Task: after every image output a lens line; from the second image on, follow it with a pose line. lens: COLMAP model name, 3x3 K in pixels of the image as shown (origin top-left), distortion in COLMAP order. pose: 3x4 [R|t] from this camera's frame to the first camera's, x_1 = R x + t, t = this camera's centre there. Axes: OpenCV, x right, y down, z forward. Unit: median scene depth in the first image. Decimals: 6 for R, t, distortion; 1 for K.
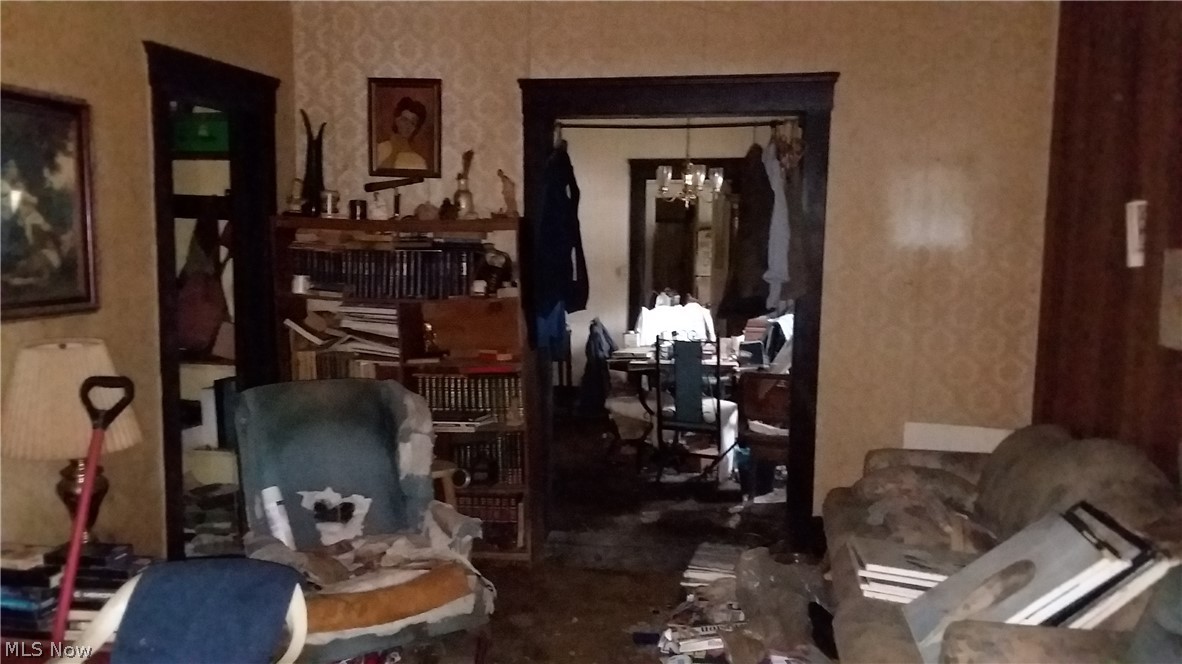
lens RADIAL K [[920.3, 0, 593.7], [0, 920.3, 350.9], [0, 0, 1]] dist [0.105364, -0.193565]
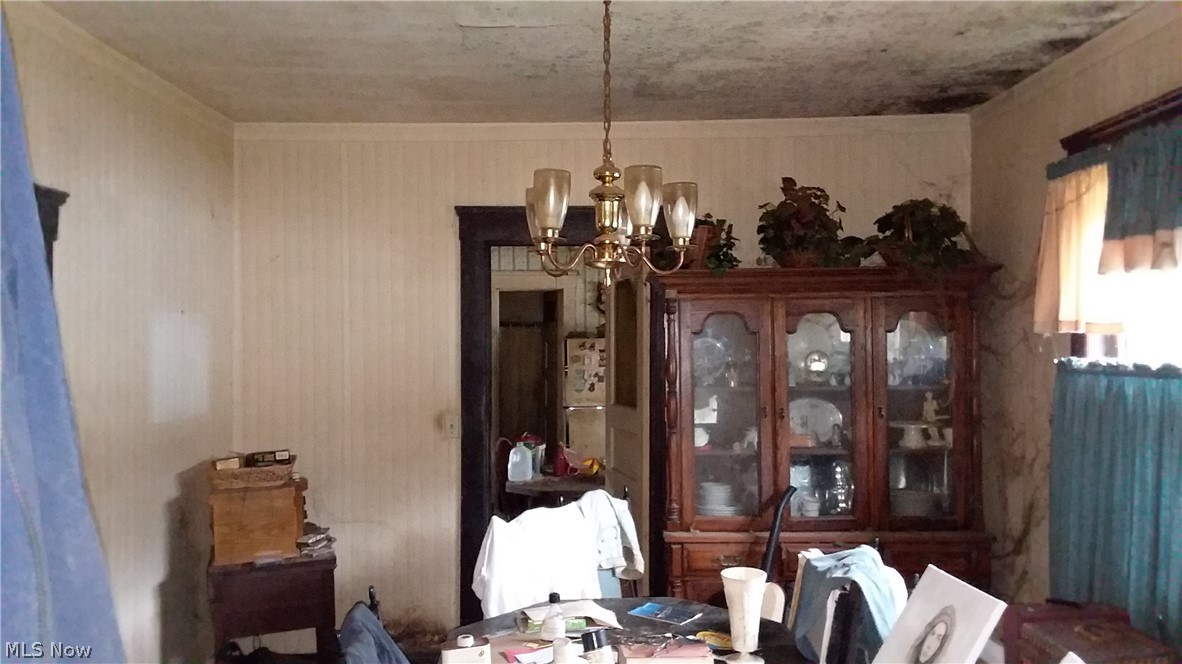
lens RADIAL K [[920.3, 0, 593.7], [0, 920.3, 350.9], [0, 0, 1]] dist [0.105364, -0.193565]
pose [[0.984019, -0.010759, 0.177739, 0.020274], [0.030925, 0.993330, -0.111080, -0.065397], [-0.175359, 0.114801, 0.977788, 0.481148]]
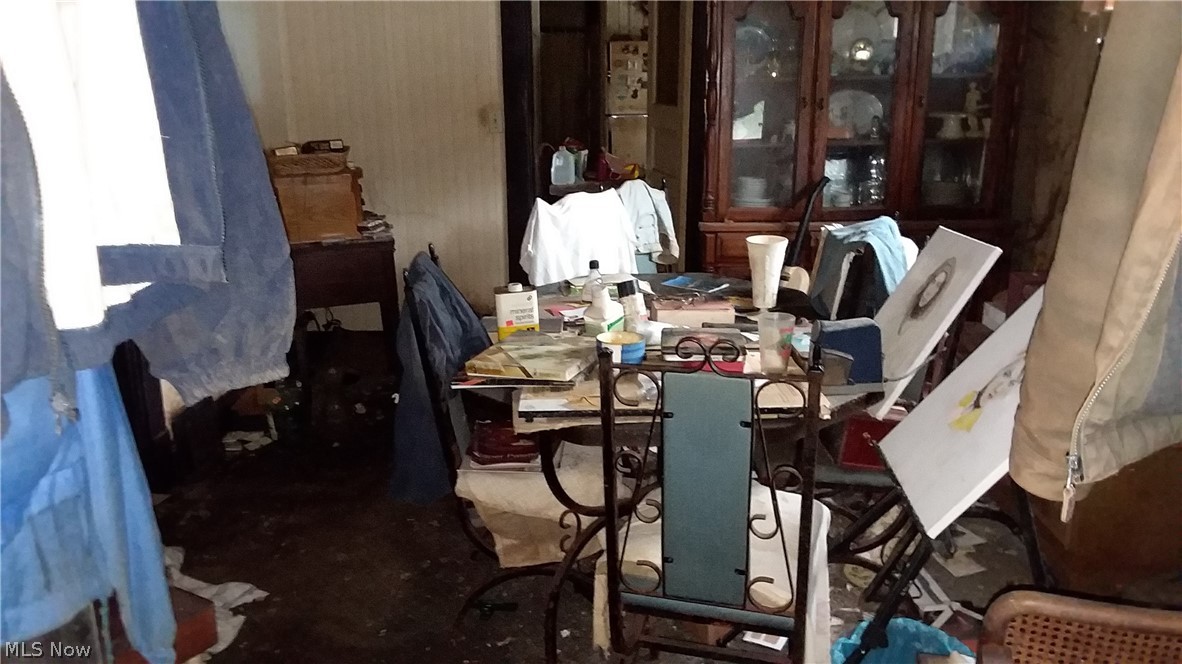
lens RADIAL K [[920.3, 0, 593.7], [0, 920.3, 350.9], [0, 0, 1]] dist [0.105364, -0.193565]
pose [[0.991369, -0.050914, 0.120811, 0.018592], [0.028843, 0.983634, 0.177855, -0.046594], [-0.127889, -0.172836, 0.976613, 0.456771]]
